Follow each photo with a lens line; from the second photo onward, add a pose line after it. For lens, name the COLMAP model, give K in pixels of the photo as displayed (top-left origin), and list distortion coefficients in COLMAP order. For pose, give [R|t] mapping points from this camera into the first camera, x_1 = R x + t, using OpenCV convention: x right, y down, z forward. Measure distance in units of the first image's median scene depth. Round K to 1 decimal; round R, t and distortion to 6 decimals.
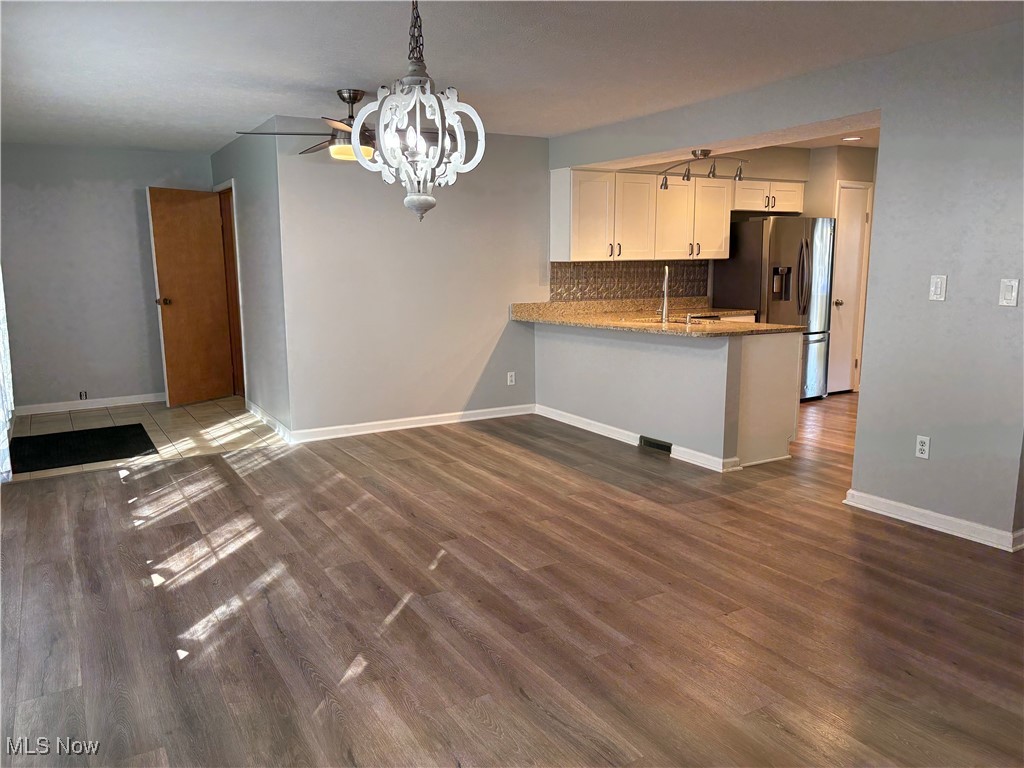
lens RADIAL K [[764.4, 0, 515.9], [0, 764.4, 385.1], [0, 0, 1]] dist [0.083591, -0.113078]
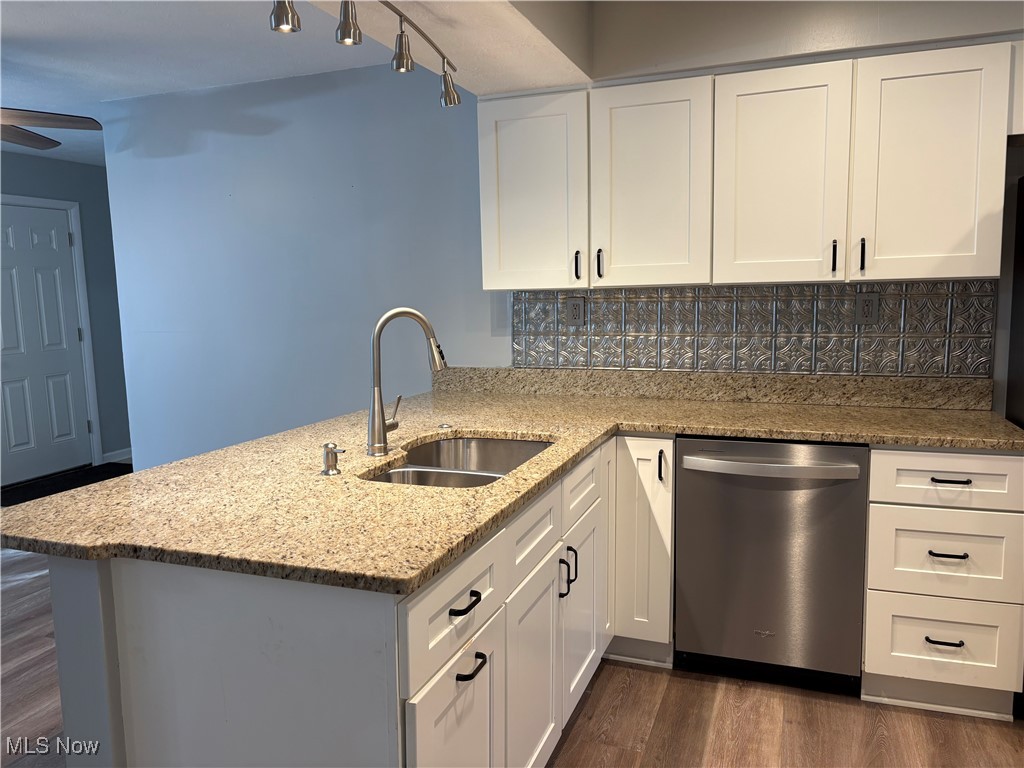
lens RADIAL K [[773.4, 0, 510.1], [0, 773.4, 385.8], [0, 0, 1]] dist [0.038559, -0.043476]
pose [[0.619570, 0.093538, -0.779348, 0.460354], [-0.106012, 0.993749, 0.034992, -0.117807], [0.777750, 0.060940, 0.625613, 0.691833]]
